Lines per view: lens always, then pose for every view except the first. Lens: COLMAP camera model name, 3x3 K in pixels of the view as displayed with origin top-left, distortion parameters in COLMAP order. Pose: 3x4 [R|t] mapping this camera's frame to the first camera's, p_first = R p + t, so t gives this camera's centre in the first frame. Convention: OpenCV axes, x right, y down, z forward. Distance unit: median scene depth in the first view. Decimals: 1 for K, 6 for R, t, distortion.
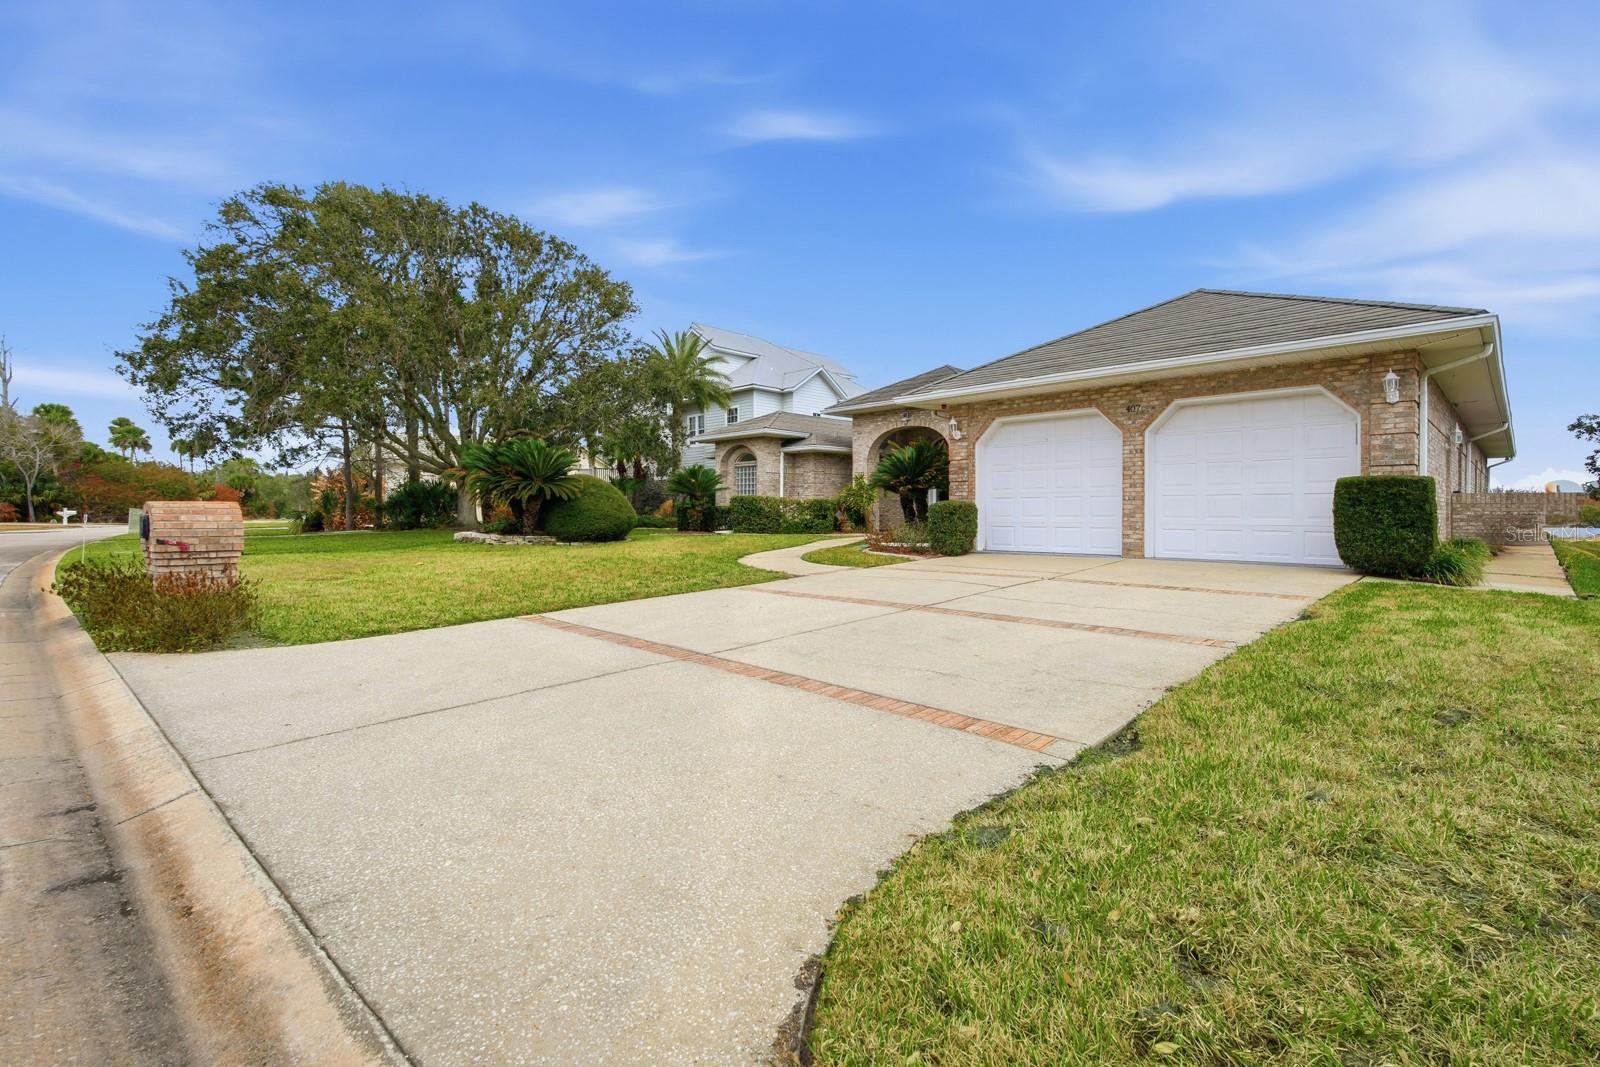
lens RADIAL K [[709.6, 0, 800.0], [0, 709.6, 533.5], [0, 0, 1]] dist [-0.002622, -0.000066]
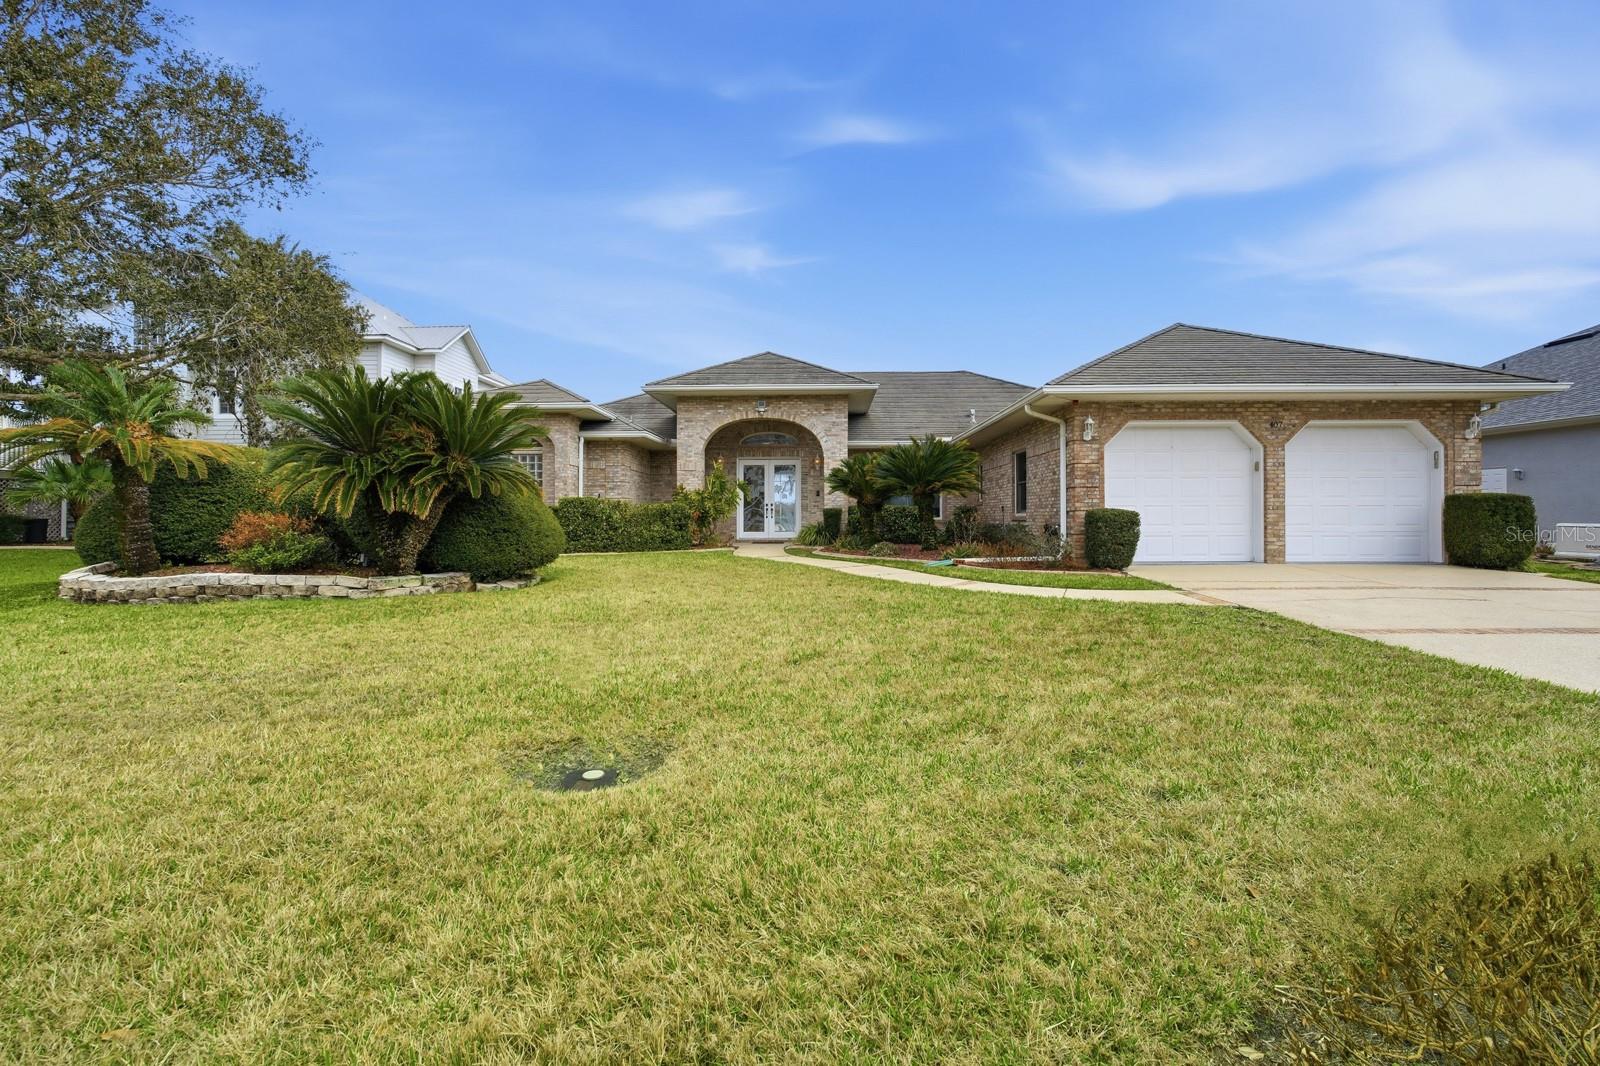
lens RADIAL K [[709.6, 0, 800.0], [0, 709.6, 533.0], [0, 0, 1]] dist [-0.002622, -0.000066]
pose [[0.724067, -0.017923, 0.689497, -0.743675], [0.022945, 0.999735, 0.001892, -0.027750], [-0.689348, 0.014451, 0.724286, 0.667292]]
